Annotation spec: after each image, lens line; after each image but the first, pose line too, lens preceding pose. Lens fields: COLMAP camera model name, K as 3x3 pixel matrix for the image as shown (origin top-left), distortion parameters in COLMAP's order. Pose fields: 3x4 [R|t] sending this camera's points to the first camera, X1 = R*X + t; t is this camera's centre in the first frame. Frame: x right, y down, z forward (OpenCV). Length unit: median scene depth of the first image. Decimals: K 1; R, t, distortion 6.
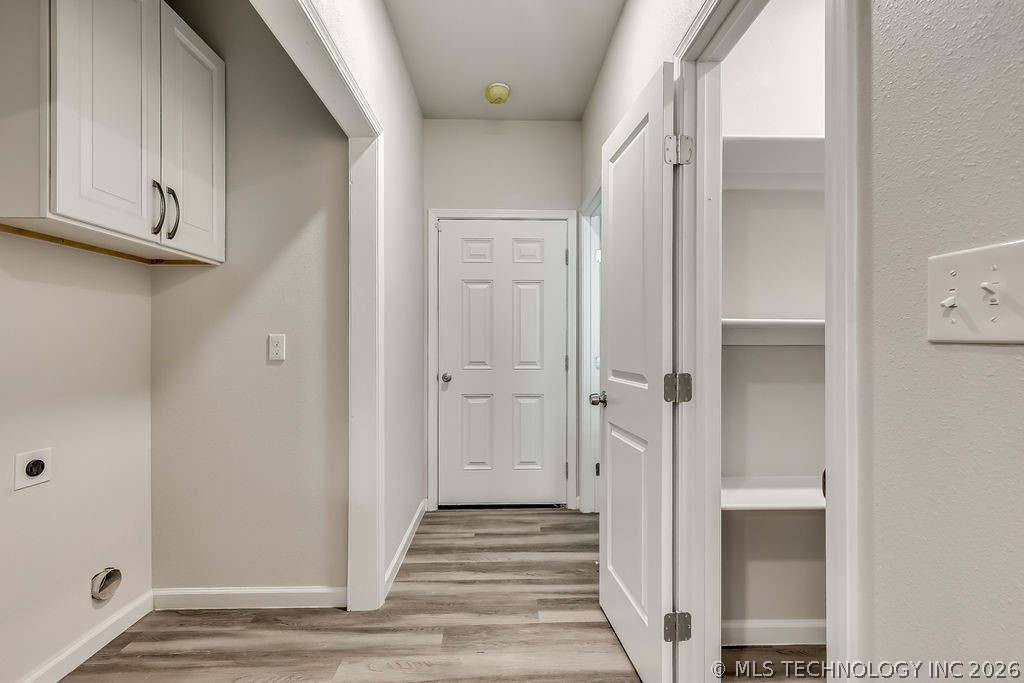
lens RADIAL K [[454.2, 0, 511.4], [0, 454.2, 341.4], [0, 0, 1]] dist [0.001933, 0.000959]
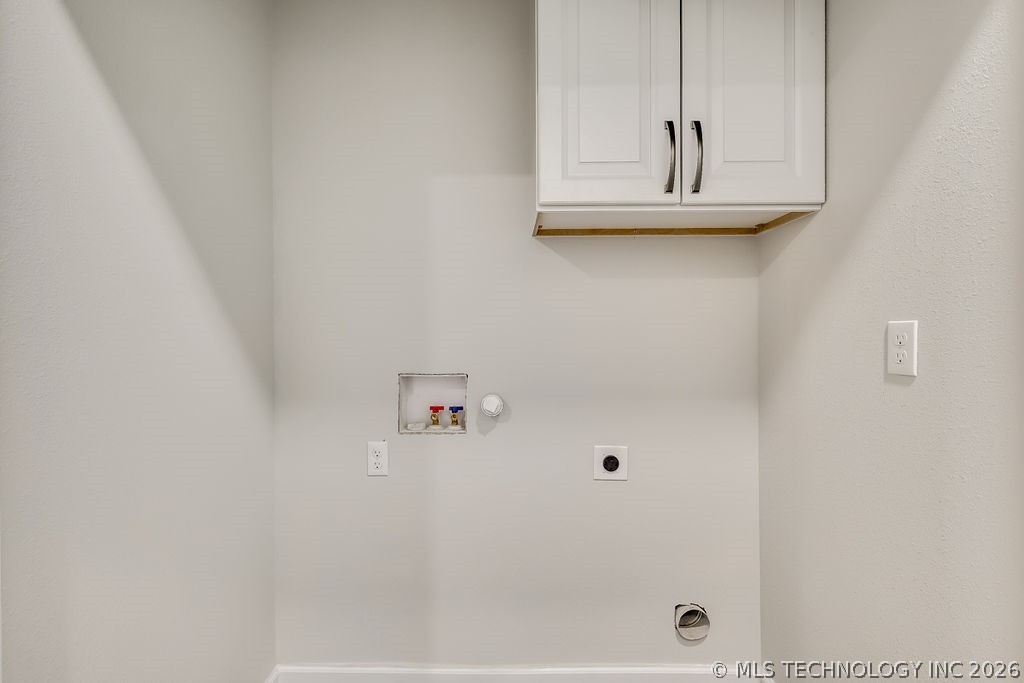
lens RADIAL K [[454.2, 0, 514.8], [0, 454.2, 339.7], [0, 0, 1]] dist [0.001933, 0.000959]
pose [[-0.028345, 0.004648, -0.999587, -0.028815], [0.009283, 0.999947, 0.004386, -0.001836], [0.999555, -0.009155, -0.028387, 0.663056]]
